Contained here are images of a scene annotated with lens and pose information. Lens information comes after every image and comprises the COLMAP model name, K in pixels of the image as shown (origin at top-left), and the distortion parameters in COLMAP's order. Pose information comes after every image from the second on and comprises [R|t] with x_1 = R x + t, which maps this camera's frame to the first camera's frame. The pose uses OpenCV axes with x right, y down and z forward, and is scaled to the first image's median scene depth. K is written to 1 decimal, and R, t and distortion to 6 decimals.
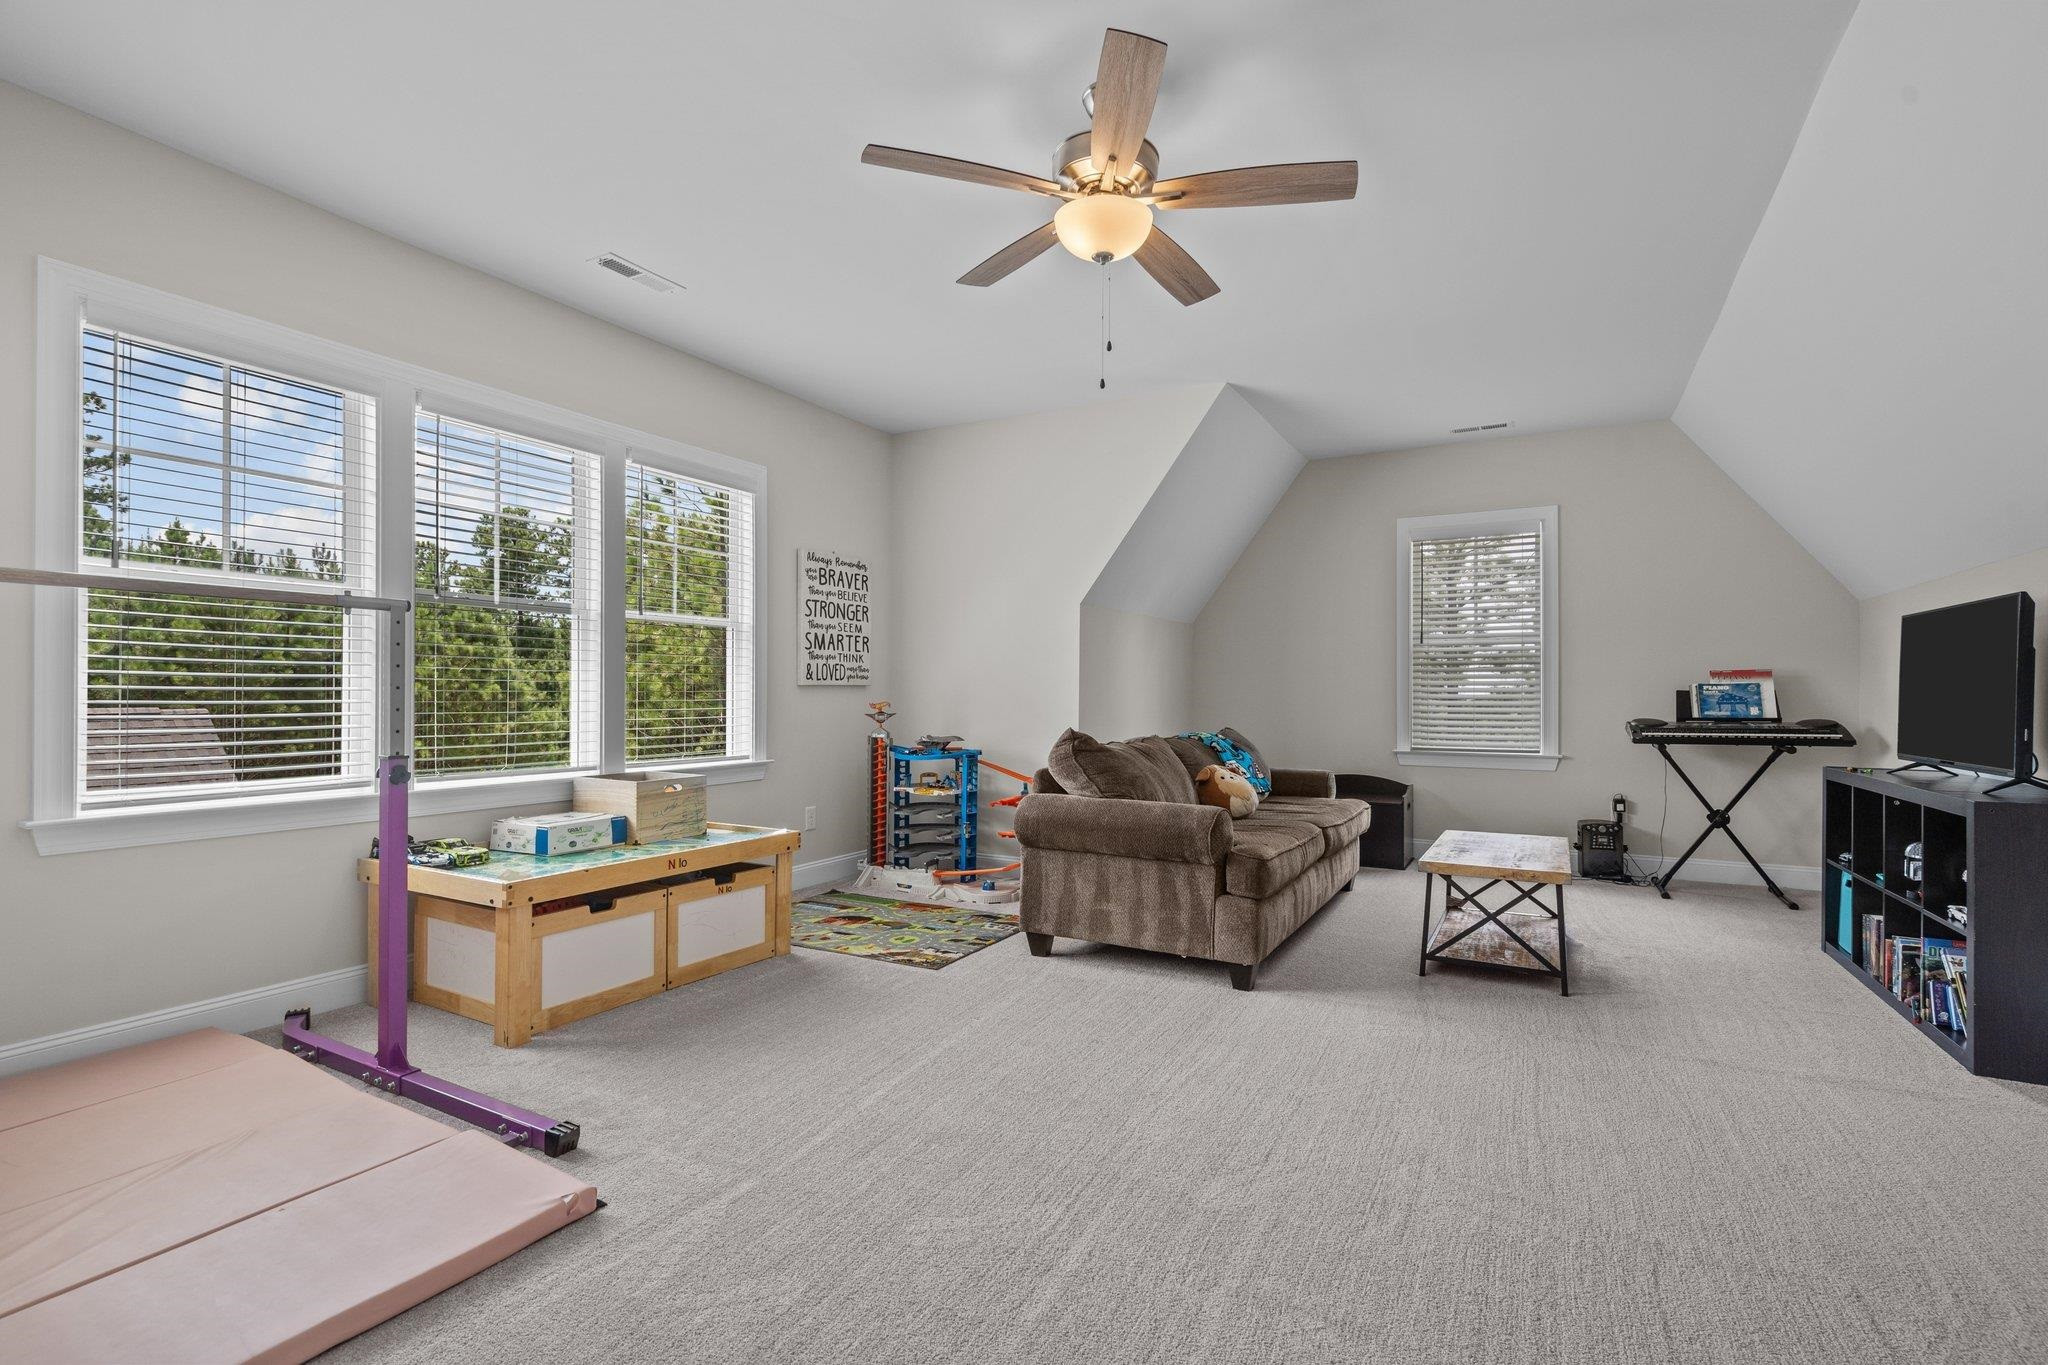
lens RADIAL K [[933.3, 0, 1027.8], [0, 933.3, 692.2], [0, 0, 1]] dist [-0.000747, -0.000302]
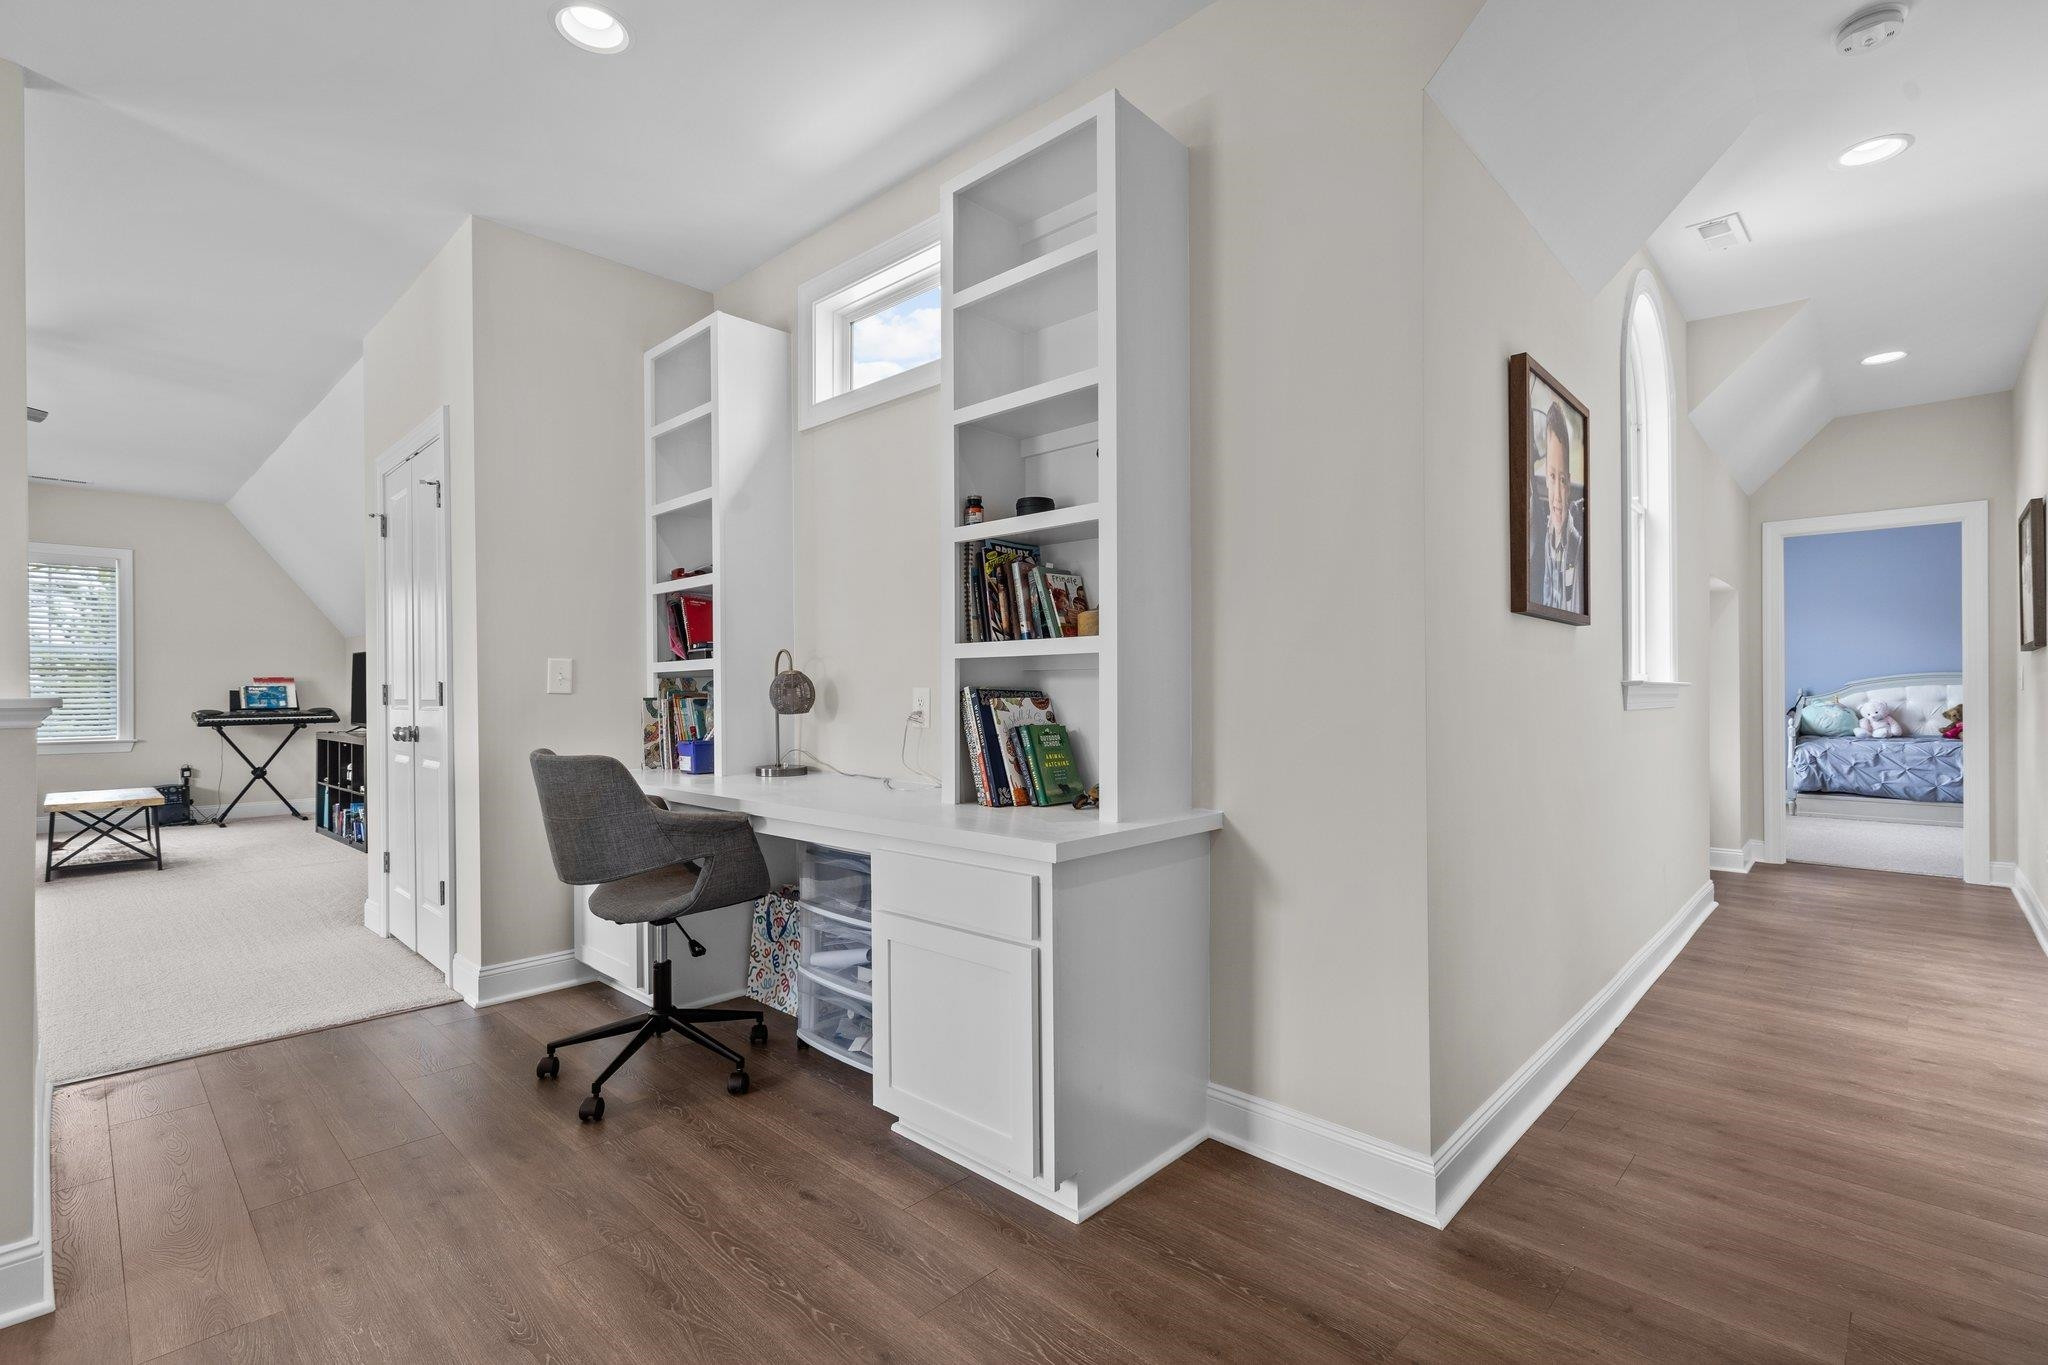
lens RADIAL K [[933.3, 0, 1028.5], [0, 933.3, 689.5], [0, 0, 1]] dist [-0.000747, -0.000302]
pose [[0.252665, -0.002039, 0.967552, -0.442160], [0.000833, 0.999998, 0.001889, -0.005589], [-0.967553, 0.000328, 0.252666, -0.637502]]
